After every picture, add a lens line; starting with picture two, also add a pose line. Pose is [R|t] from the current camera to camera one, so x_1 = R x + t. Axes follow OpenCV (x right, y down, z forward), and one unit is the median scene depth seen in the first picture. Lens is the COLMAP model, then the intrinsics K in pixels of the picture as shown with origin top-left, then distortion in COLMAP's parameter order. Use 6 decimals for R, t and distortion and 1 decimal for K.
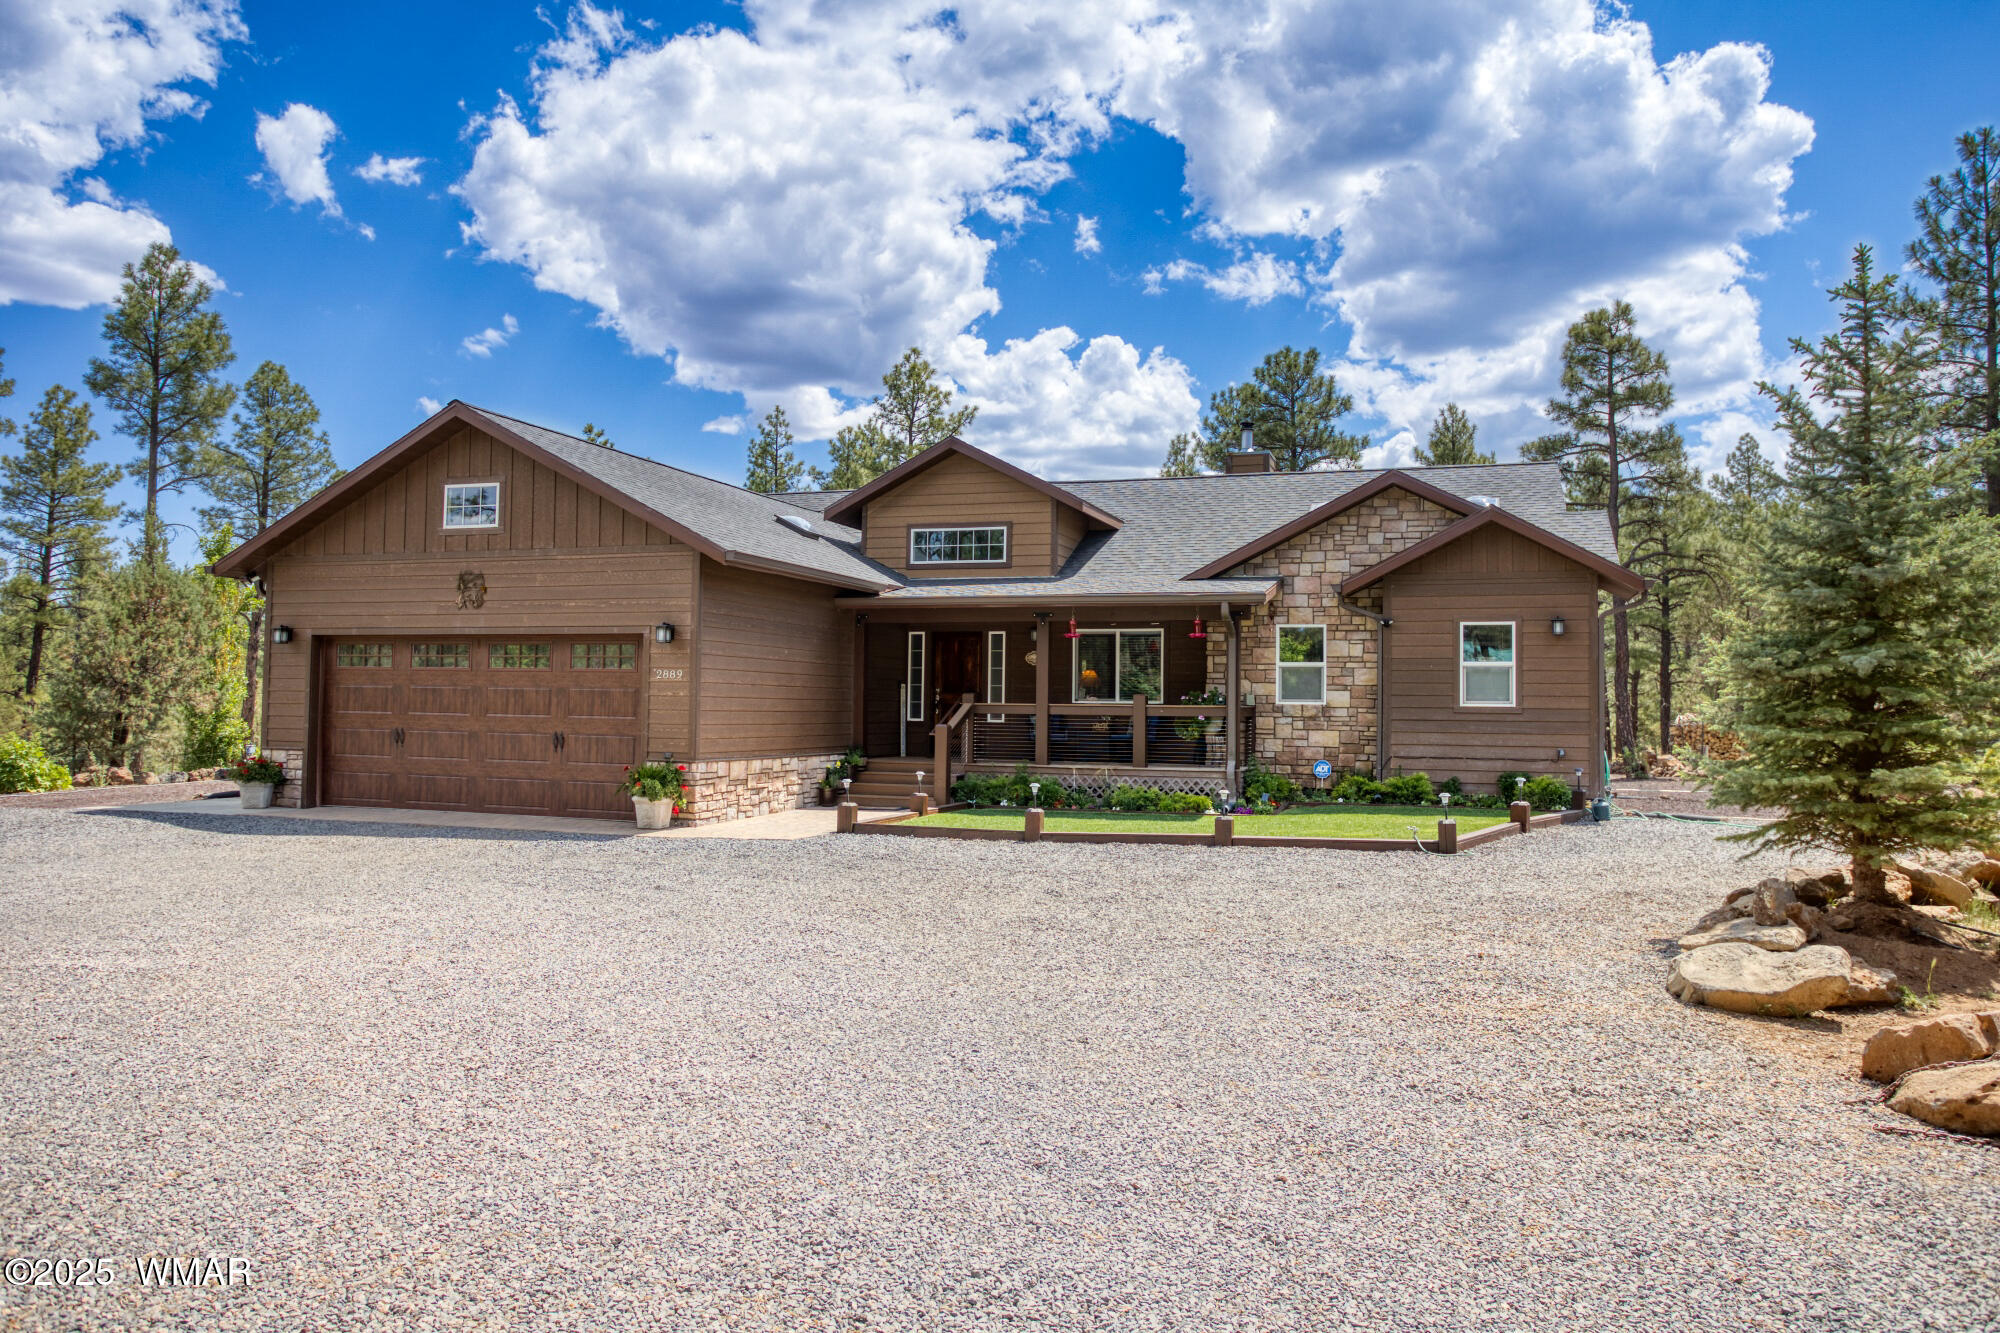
lens RADIAL K [[1446.3, 0, 999.8], [0, 1446.3, 677.4], [0, 0, 1]] dist [-0.006341, 0.017232]
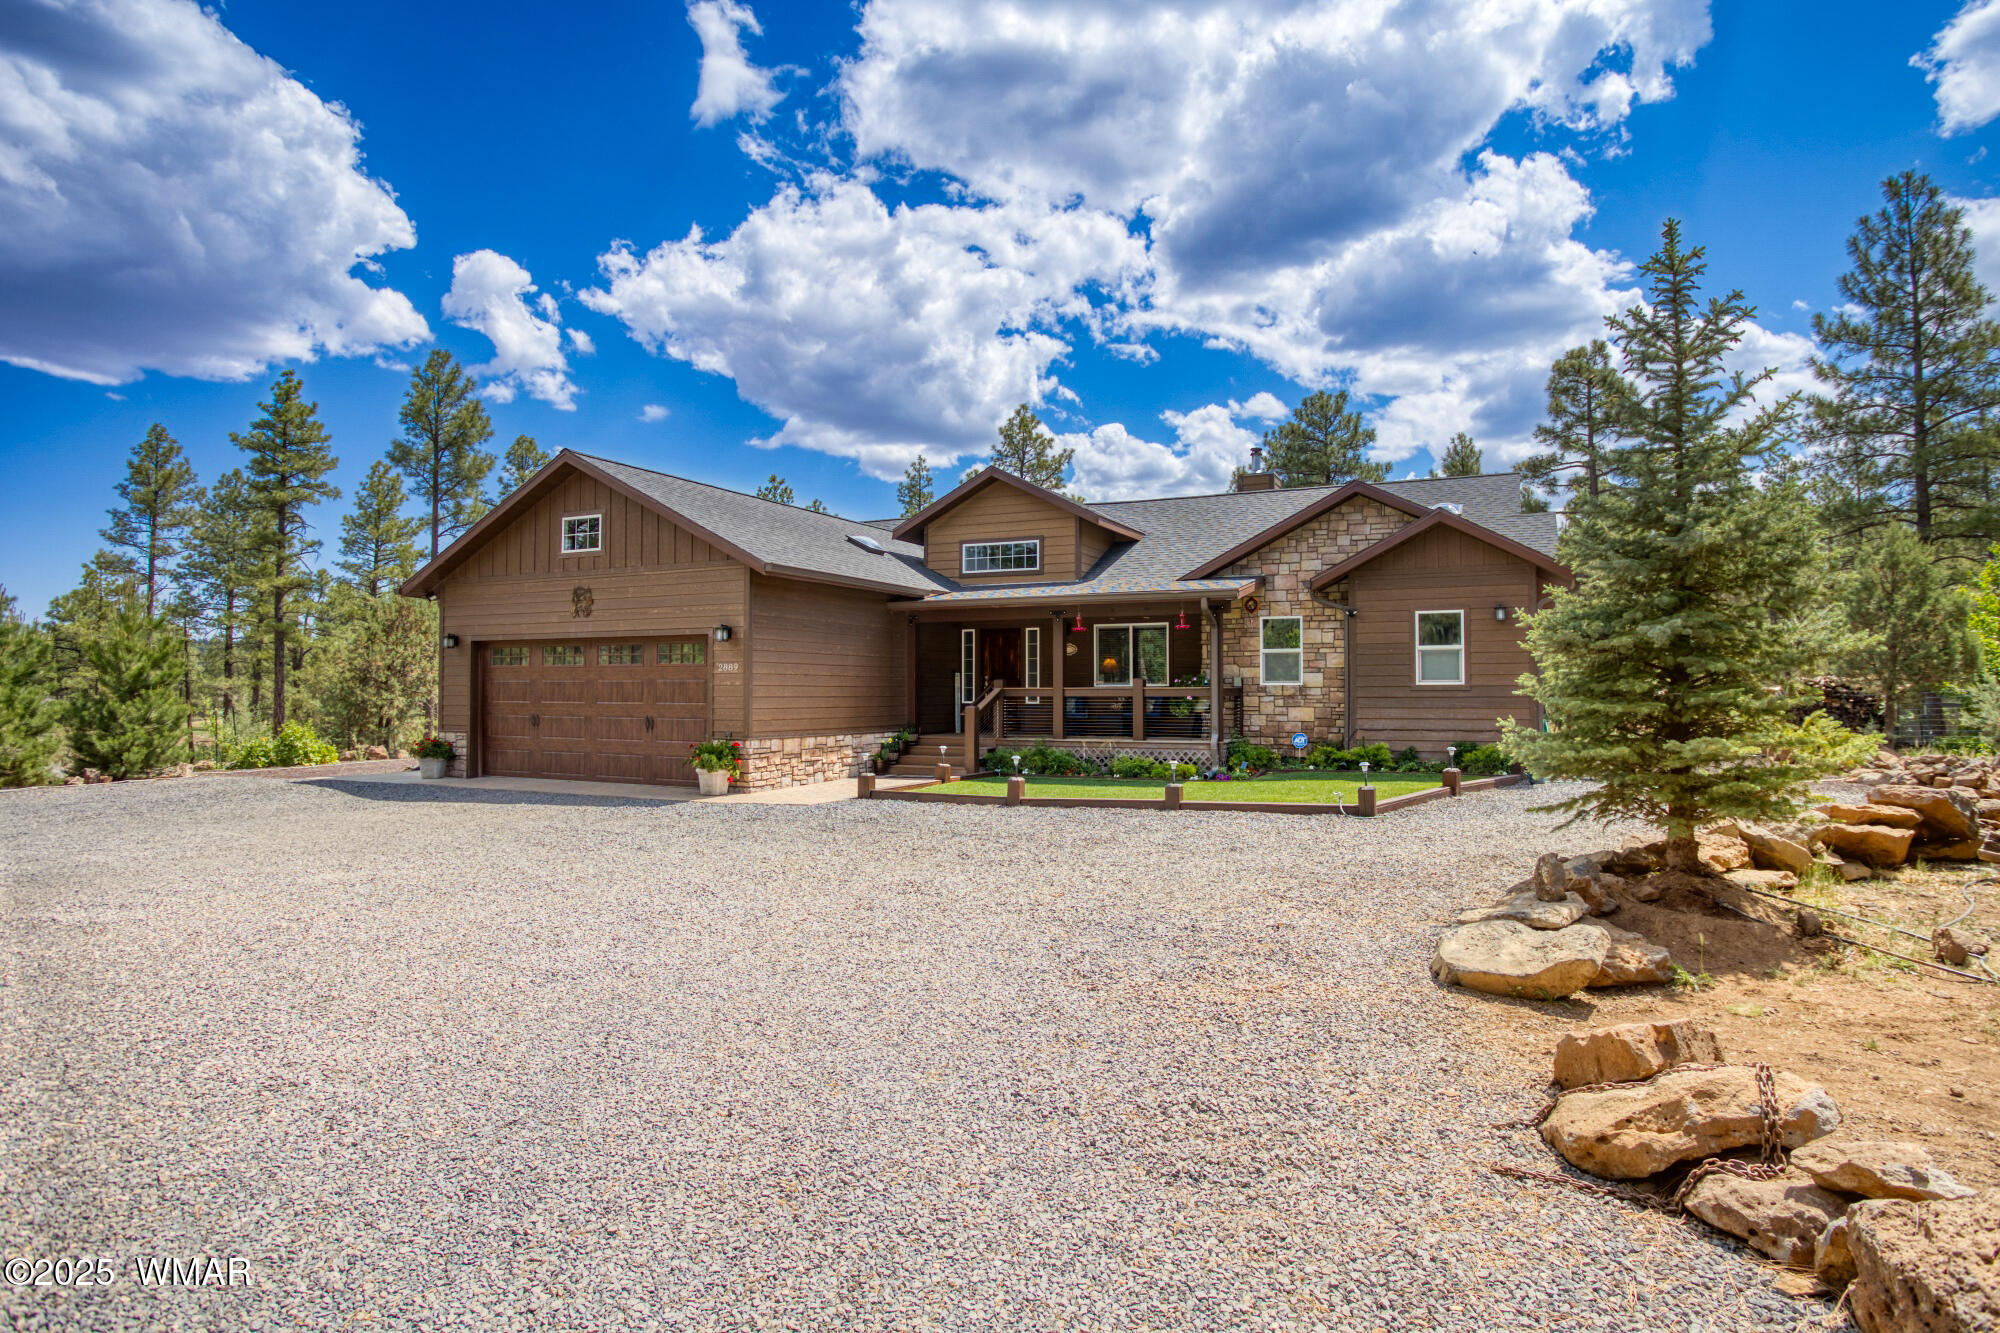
lens RADIAL K [[1141.5, 0, 991.7], [0, 1141.5, 683.1], [0, 0, 1]] dist [-0.043249, 0.014818]
pose [[0.993554, -0.014081, -0.112482, 0.085134], [0.015460, 0.999815, 0.011400, 0.003205], [0.112301, -0.013065, 0.993588, 0.068272]]
